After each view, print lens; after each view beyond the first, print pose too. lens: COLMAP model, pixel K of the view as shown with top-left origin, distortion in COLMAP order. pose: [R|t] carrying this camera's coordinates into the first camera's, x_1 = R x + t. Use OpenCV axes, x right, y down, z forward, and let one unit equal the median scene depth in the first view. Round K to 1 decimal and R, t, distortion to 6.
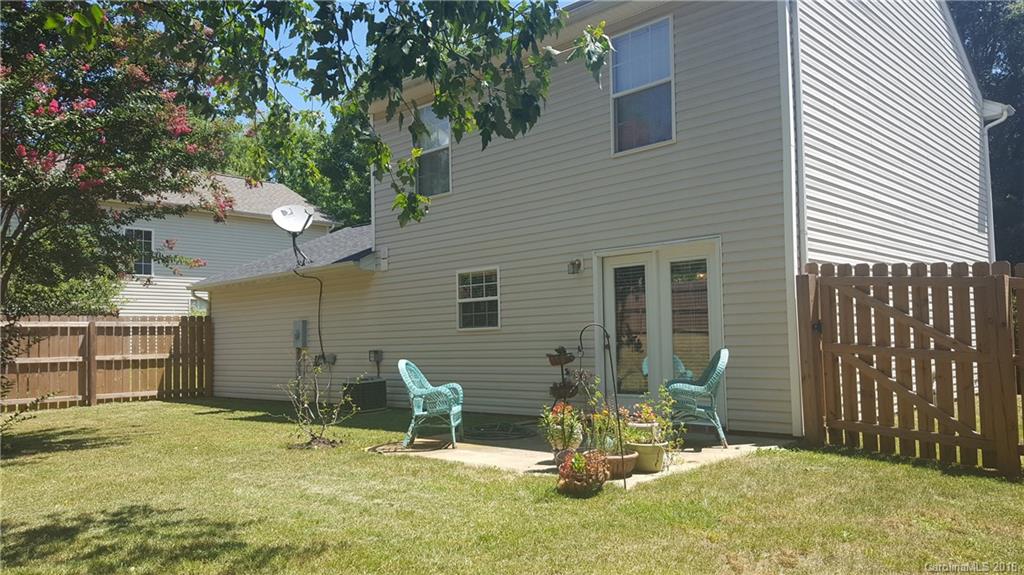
lens RADIAL K [[756.9, 0, 514.8], [0, 756.9, 287.7], [0, 0, 1]] dist [0.140739, -0.267428]
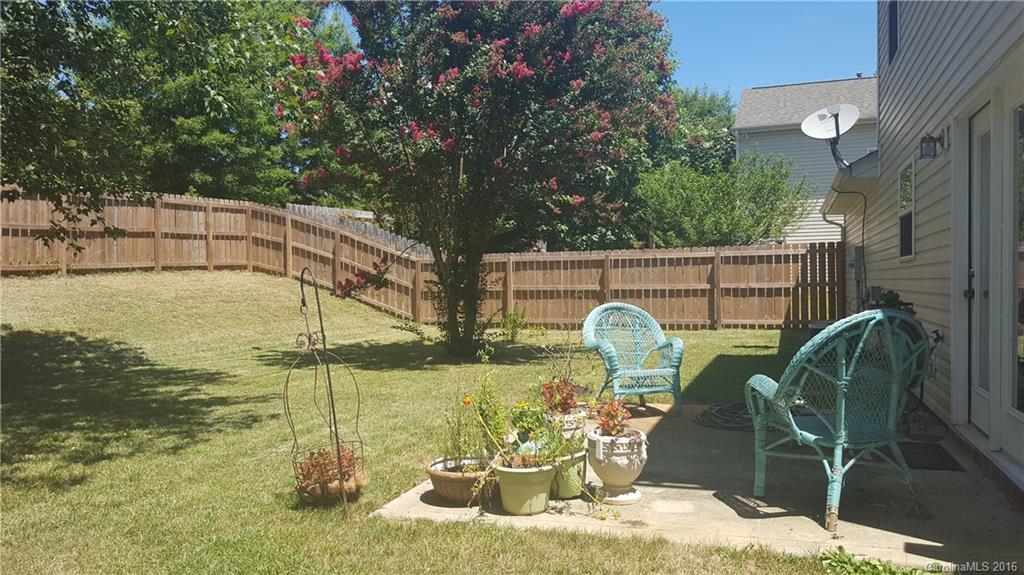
lens RADIAL K [[756.9, 0, 514.8], [0, 756.9, 287.7], [0, 0, 1]] dist [0.140739, -0.267428]
pose [[0.398801, 0.020940, -0.916798, 0.310245], [0.071411, 0.995994, 0.053812, 0.016390], [0.914253, -0.086929, 0.395709, 0.315731]]
